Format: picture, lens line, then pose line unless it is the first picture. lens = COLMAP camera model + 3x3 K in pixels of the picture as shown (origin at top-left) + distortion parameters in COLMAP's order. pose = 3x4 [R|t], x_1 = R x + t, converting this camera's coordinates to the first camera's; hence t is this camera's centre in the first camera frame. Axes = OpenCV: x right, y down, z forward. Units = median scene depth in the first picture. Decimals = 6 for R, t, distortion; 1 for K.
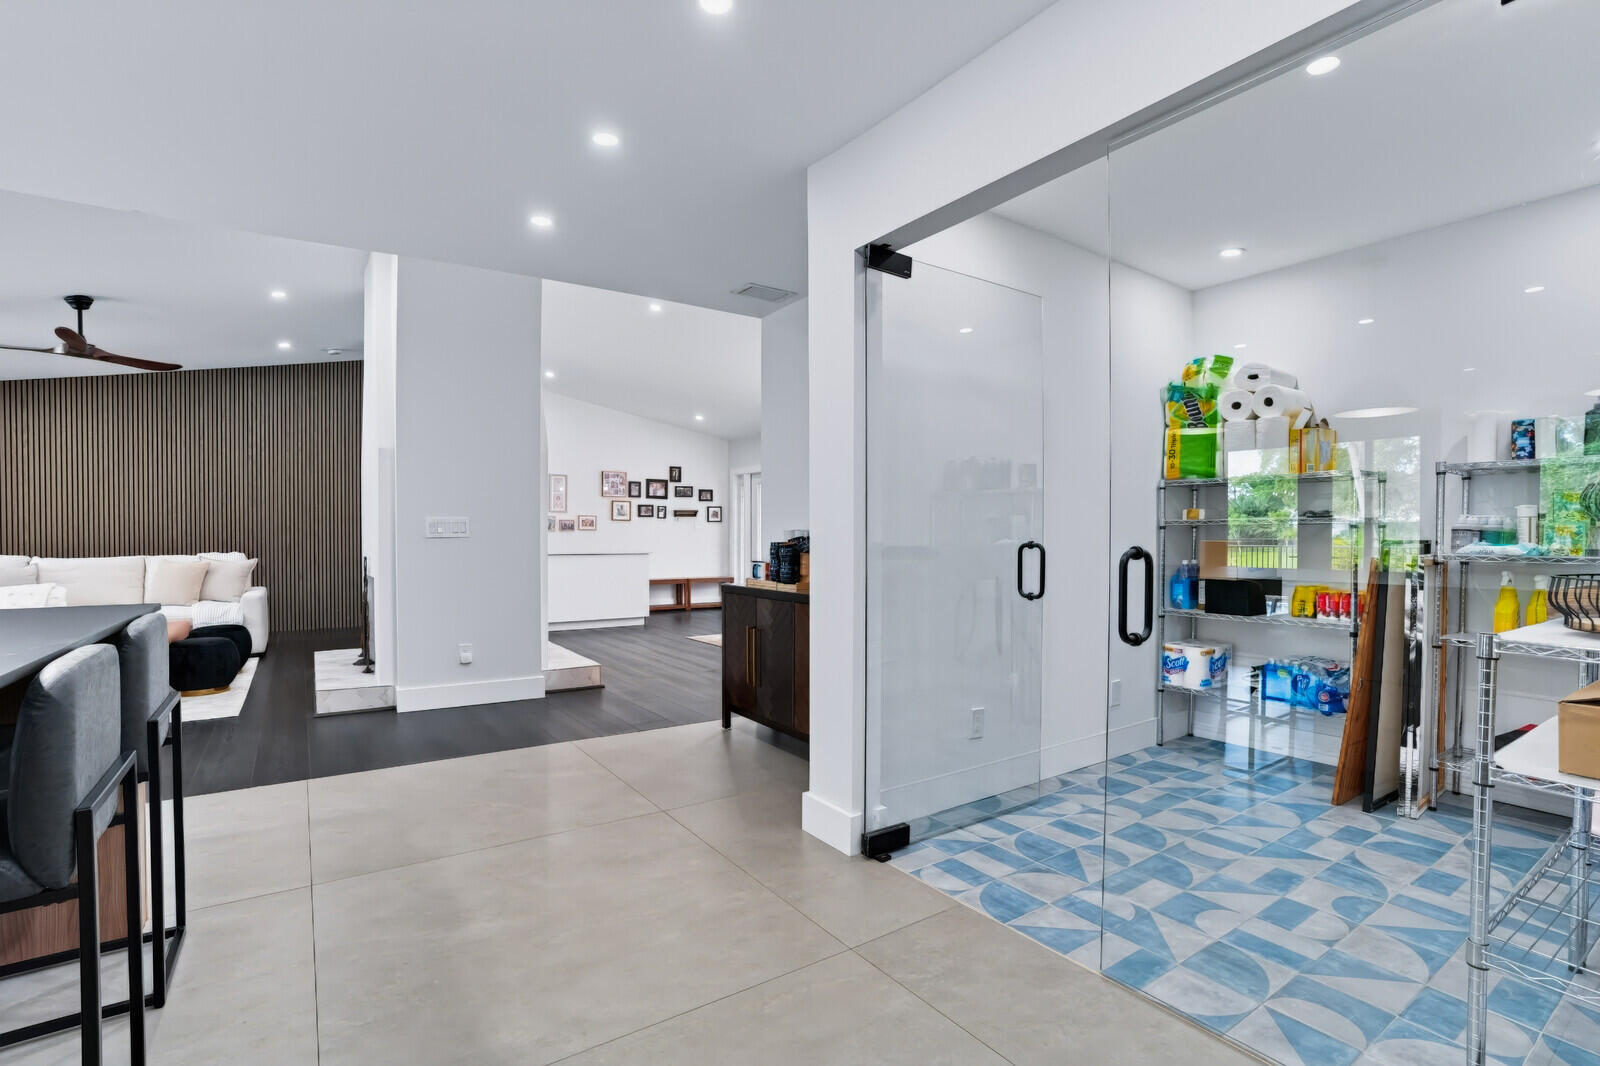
lens RADIAL K [[749.0, 0, 793.0], [0, 749.0, 550.2], [0, 0, 1]] dist [-0.062359, 0.021967]
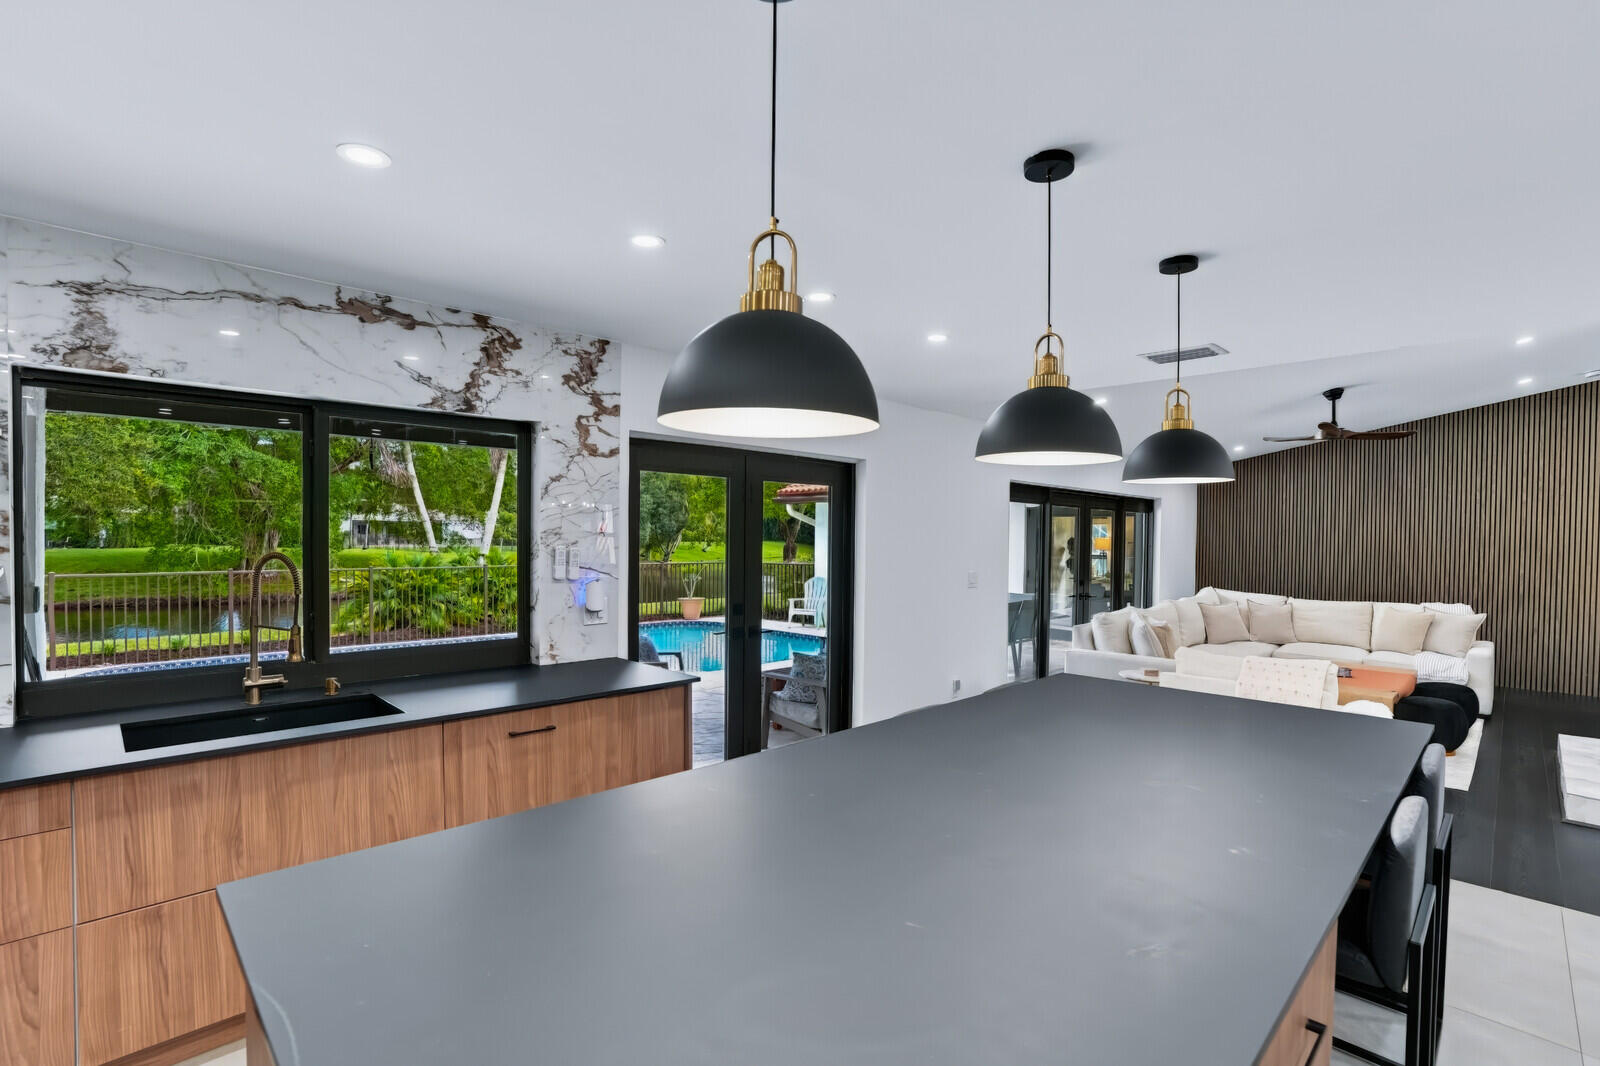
lens RADIAL K [[749.0, 0, 799.2], [0, 749.0, 547.6], [0, 0, 1]] dist [-0.062359, 0.021967]
pose [[0.191158, 0.018487, -0.981385, 0.031162], [-0.032732, 0.999387, 0.012450, -0.106596], [0.981013, 0.029743, 0.191646, -0.124666]]
